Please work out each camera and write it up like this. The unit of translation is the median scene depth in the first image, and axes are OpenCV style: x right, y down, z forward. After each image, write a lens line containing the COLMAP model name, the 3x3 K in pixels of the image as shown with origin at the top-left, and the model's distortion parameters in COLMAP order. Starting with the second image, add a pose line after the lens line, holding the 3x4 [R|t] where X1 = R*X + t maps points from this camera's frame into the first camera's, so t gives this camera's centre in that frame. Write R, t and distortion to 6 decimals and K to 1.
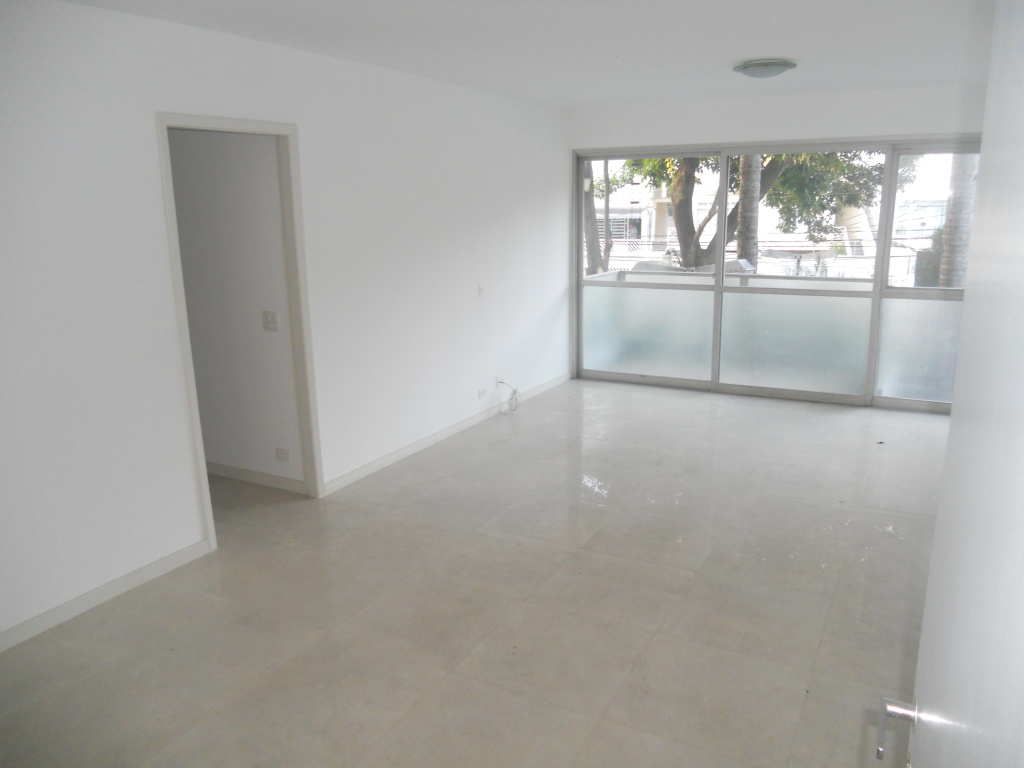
lens RADIAL K [[784.2, 0, 513.0], [0, 784.2, 380.2], [0, 0, 1]] dist [-0.039443, -0.002792]
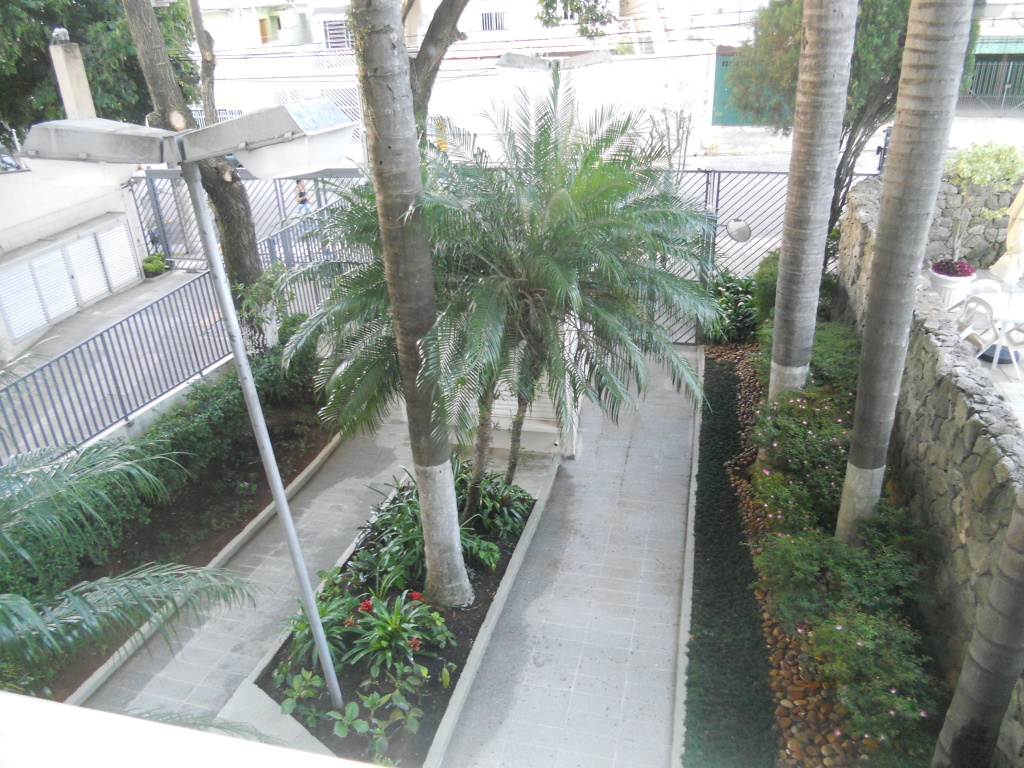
lens RADIAL K [[784.2, 0, 513.2], [0, 784.2, 382.0], [0, 0, 1]] dist [-0.039443, -0.002792]
pose [[0.967708, -0.135753, 0.212399, 0.244747], [0.083986, 0.968093, 0.236100, -0.090327], [-0.237673, -0.210637, 0.948232, 0.532937]]
